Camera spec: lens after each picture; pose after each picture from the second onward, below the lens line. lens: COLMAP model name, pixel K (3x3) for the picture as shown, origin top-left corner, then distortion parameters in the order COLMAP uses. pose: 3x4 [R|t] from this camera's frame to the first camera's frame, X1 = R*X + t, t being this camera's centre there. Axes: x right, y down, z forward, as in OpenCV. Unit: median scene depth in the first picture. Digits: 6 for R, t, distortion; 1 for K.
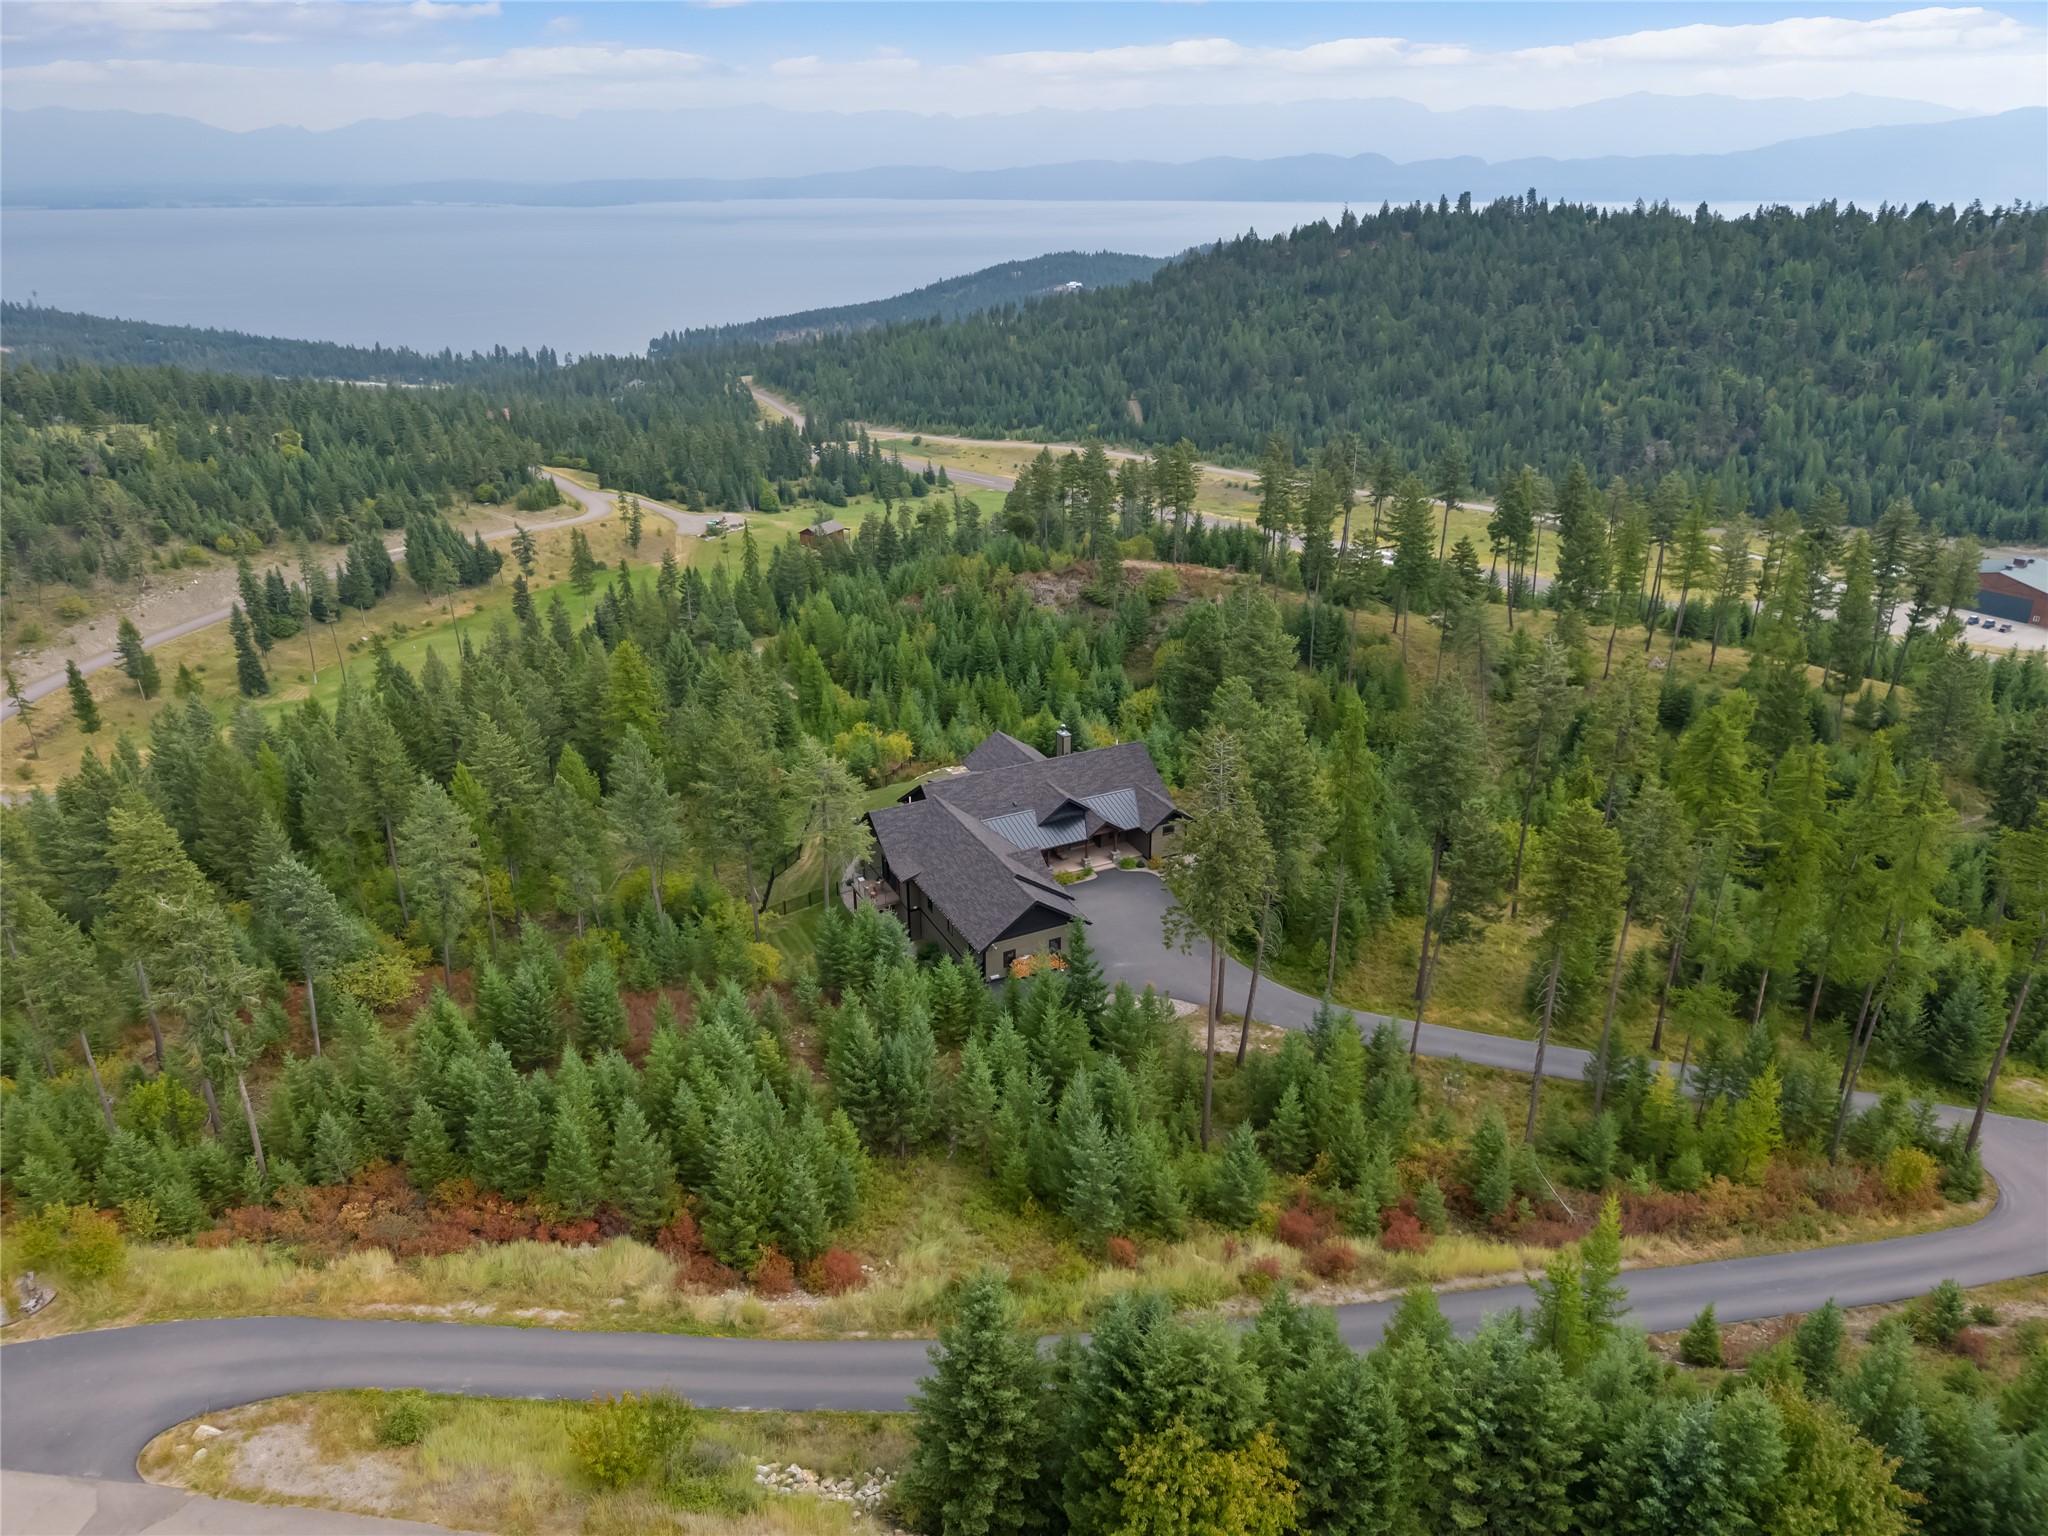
lens RADIAL K [[1383.2, 0, 1024.0], [0, 1383.2, 768.0], [0, 0, 1]] dist [0.000482, -0.004102]
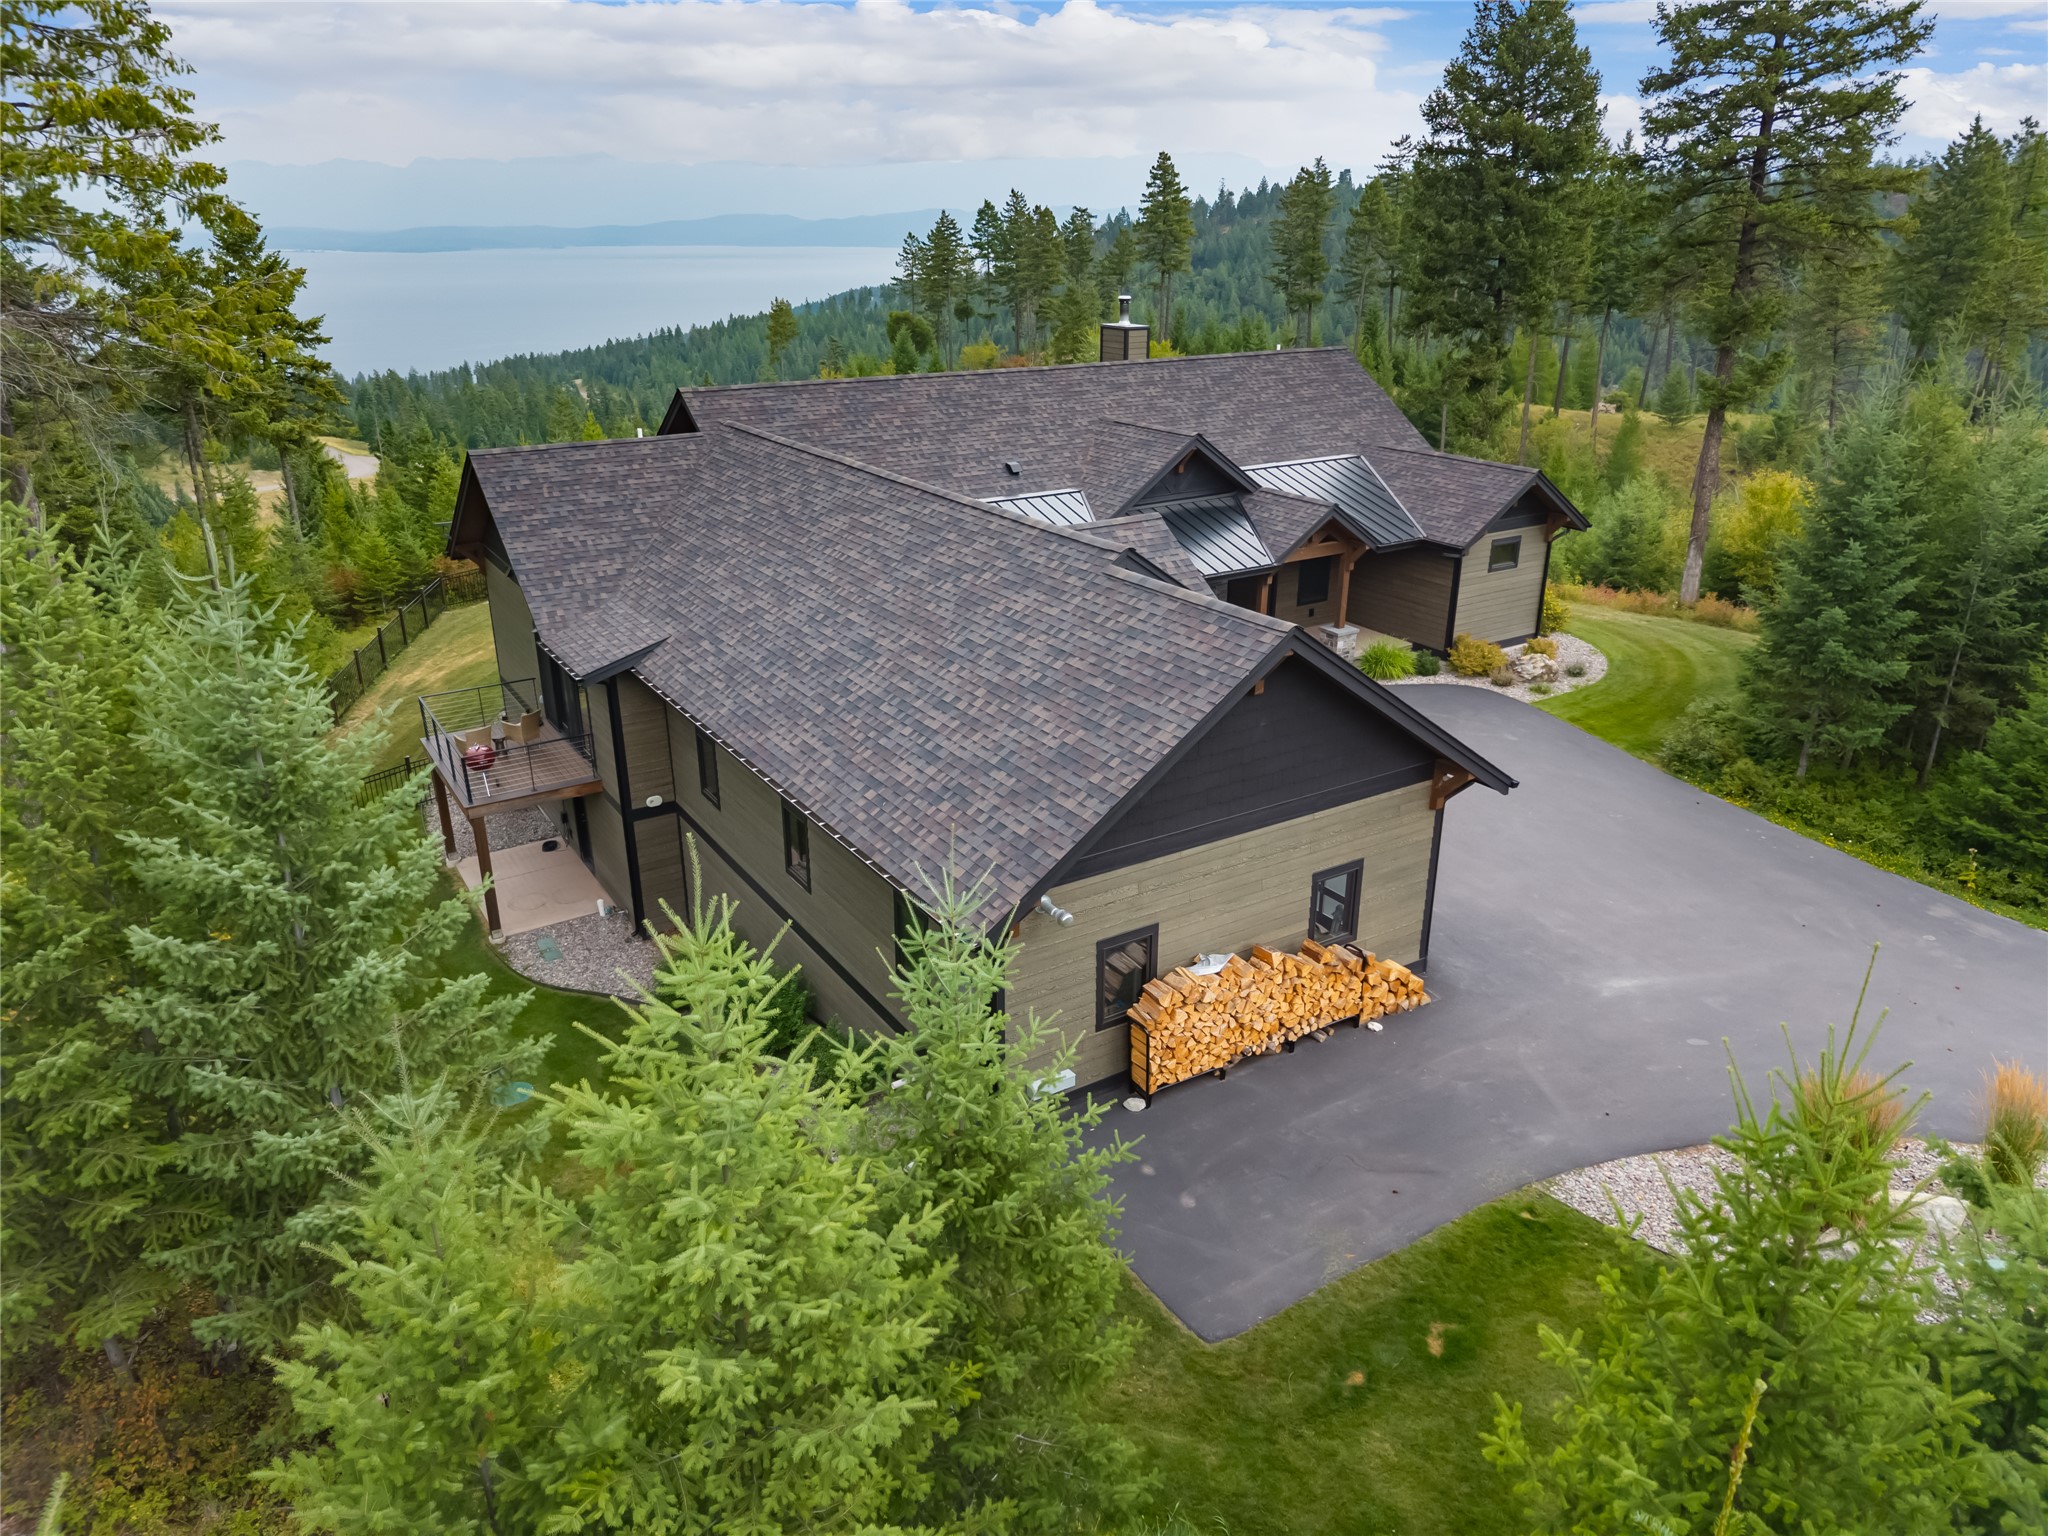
lens RADIAL K [[1383.2, 0, 1024.0], [0, 1383.2, 768.0], [0, 0, 1]] dist [0.000482, -0.004102]
pose [[0.994813, -0.040271, 0.093407, -0.037396], [0.043303, 0.998591, -0.030665, 0.107522], [-0.092040, 0.034550, 0.995156, 0.764400]]
